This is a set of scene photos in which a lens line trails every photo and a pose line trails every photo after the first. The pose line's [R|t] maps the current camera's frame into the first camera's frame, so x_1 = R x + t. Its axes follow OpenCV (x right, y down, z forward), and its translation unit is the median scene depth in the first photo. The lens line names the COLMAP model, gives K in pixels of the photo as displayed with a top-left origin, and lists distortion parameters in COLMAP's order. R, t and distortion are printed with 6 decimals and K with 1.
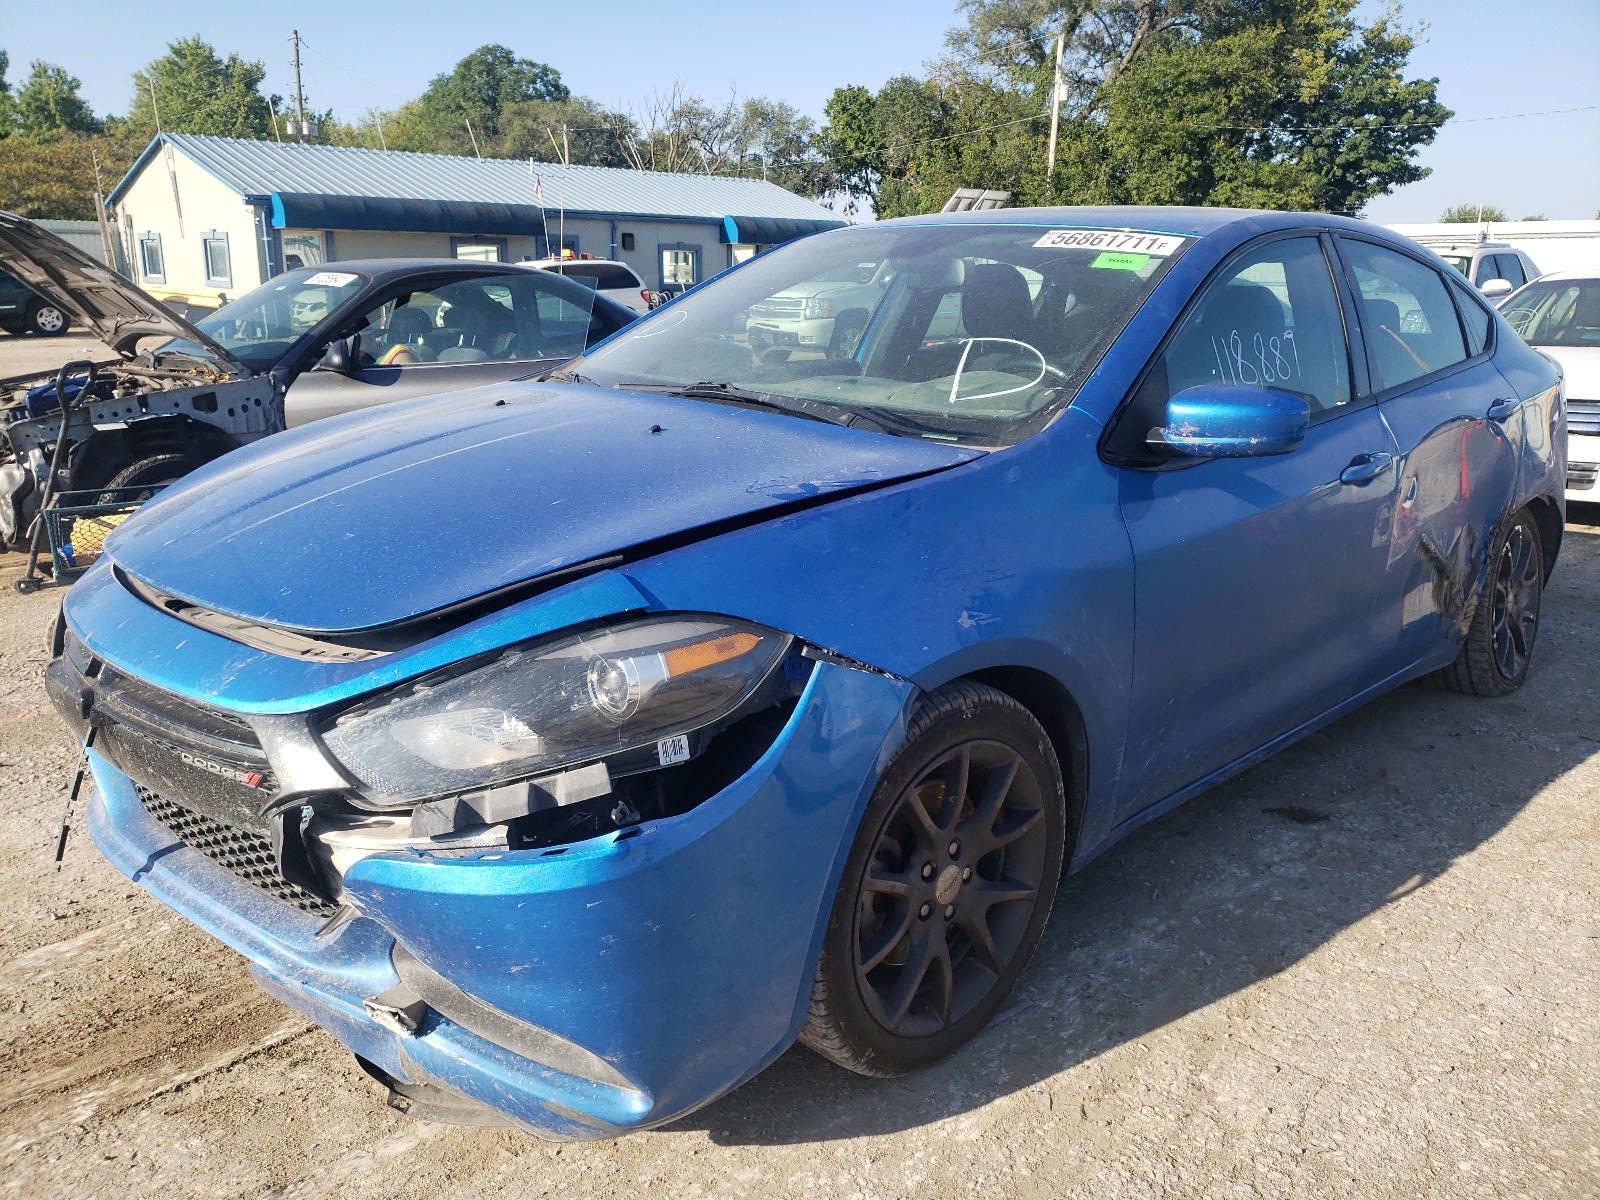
lens RADIAL K [[1227.8, 0, 800.0], [0, 1227.8, 600.0], [0, 0, 1]] dist [0.007680, 0.007500]
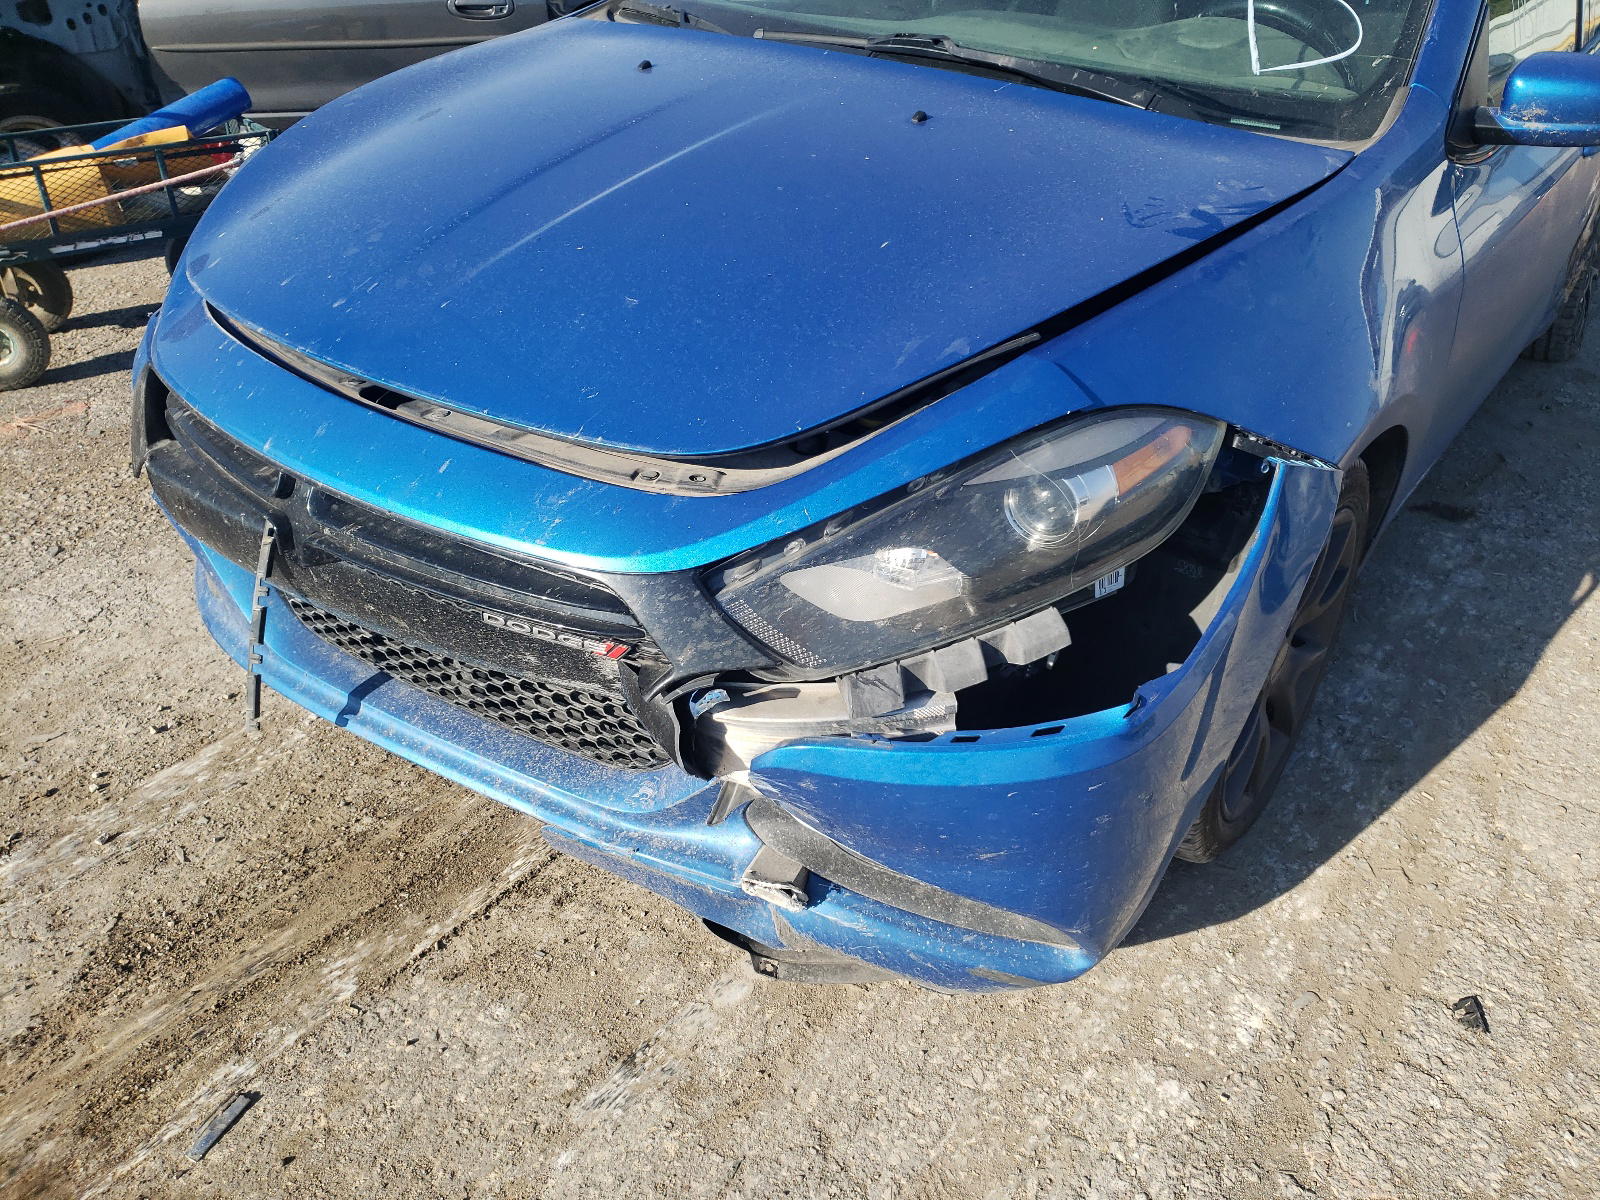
lens RADIAL K [[1215.8, 0, 800.0], [0, 1215.8, 600.0], [0, 0, 1]] dist [0.002539, -0.002348]
pose [[0.986316, -0.066386, 0.150912, -0.373355], [0.015730, 0.949065, 0.314686, -0.105466], [-0.164116, -0.308006, 0.937122, 0.229757]]
